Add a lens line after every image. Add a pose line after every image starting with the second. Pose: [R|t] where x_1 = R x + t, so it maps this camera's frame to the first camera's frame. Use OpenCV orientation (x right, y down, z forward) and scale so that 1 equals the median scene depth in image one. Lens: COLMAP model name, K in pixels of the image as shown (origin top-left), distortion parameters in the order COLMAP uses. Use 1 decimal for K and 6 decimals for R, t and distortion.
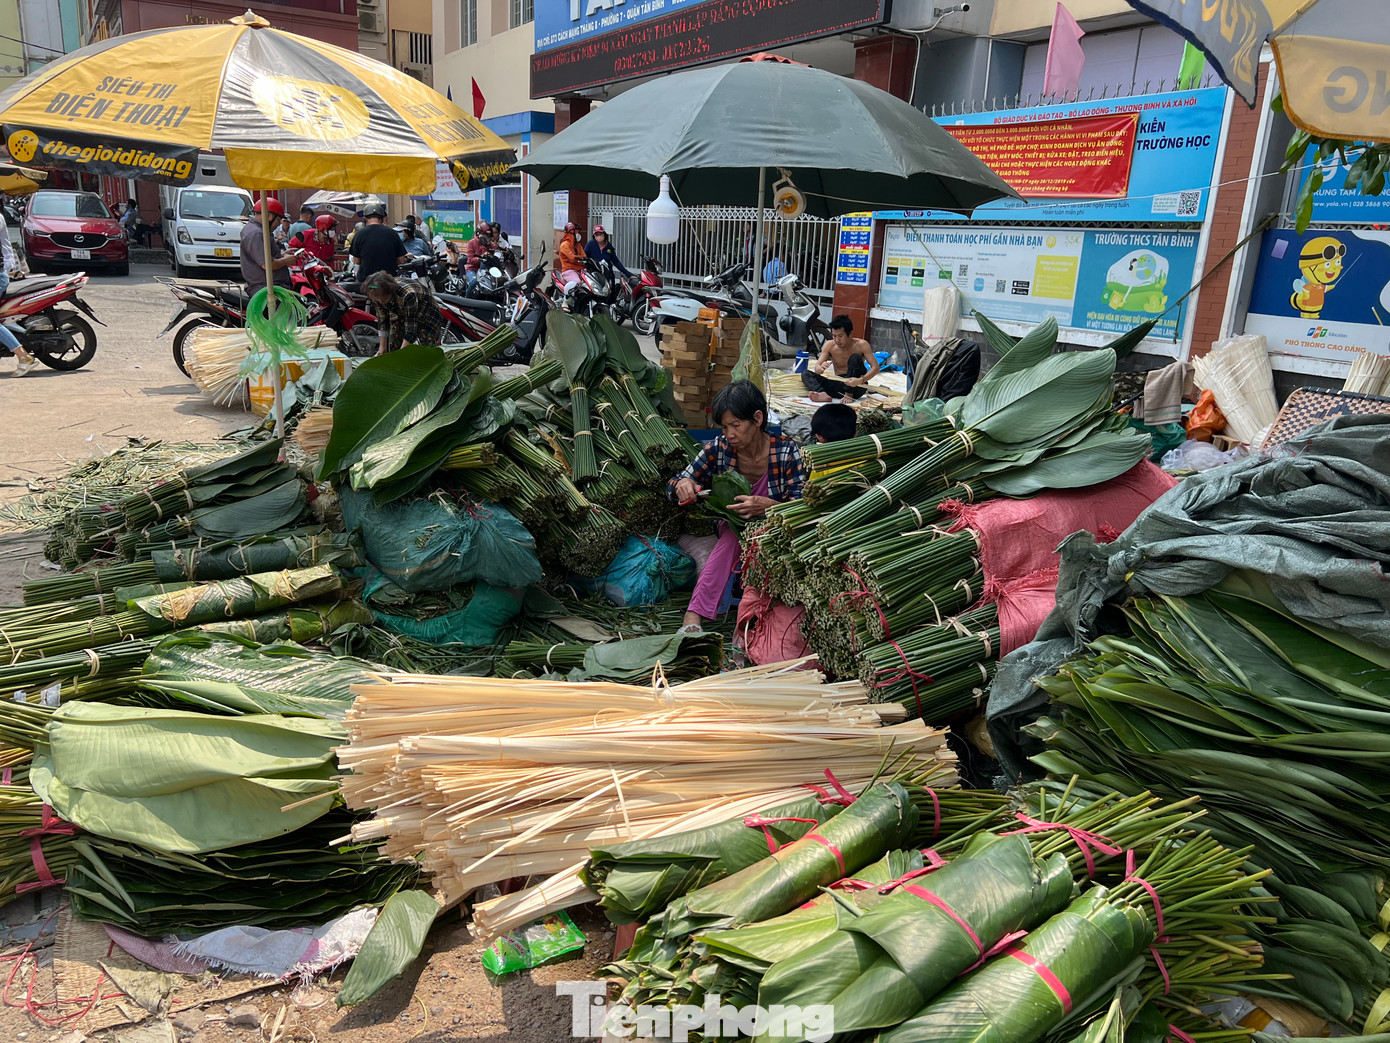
lens RADIAL K [[1158.7, 0, 690.9], [0, 1158.7, 542.6], [0, 0, 1]] dist [0.061650, -0.054906]
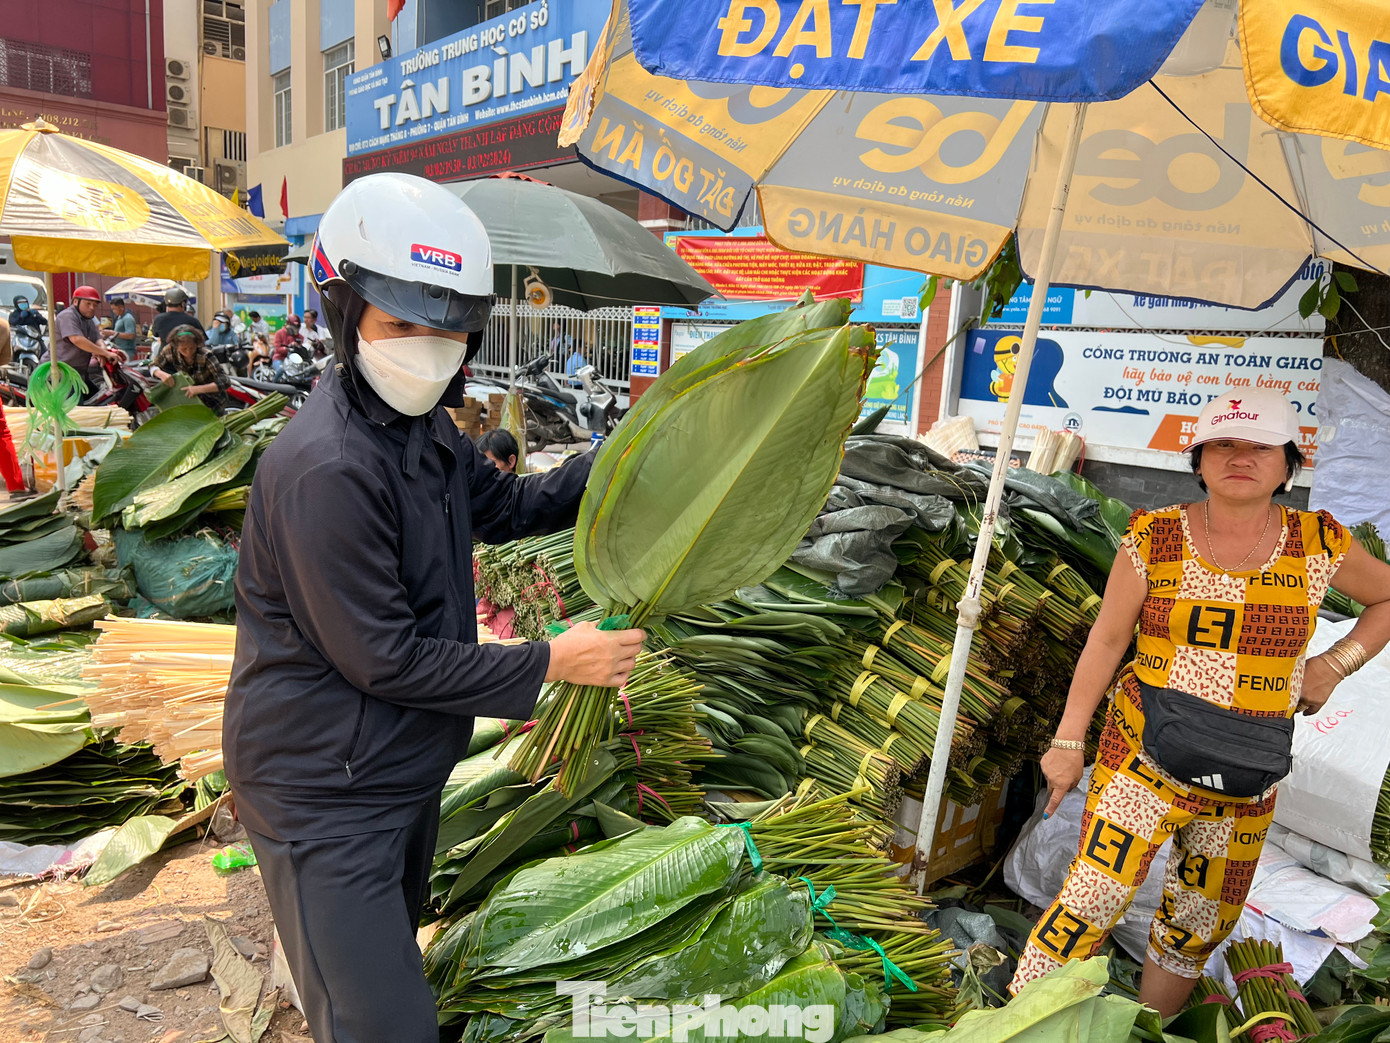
lens RADIAL K [[1166.0, 0, 735.8], [0, 1166.0, 535.0], [0, 0, 1]] dist [0.129424, -0.162634]
pose [[0.986061, -0.016711, 0.165545, 0.054483], [0.031925, 0.995460, -0.089672, 0.043515], [-0.163295, 0.093707, 0.982117, -0.124492]]
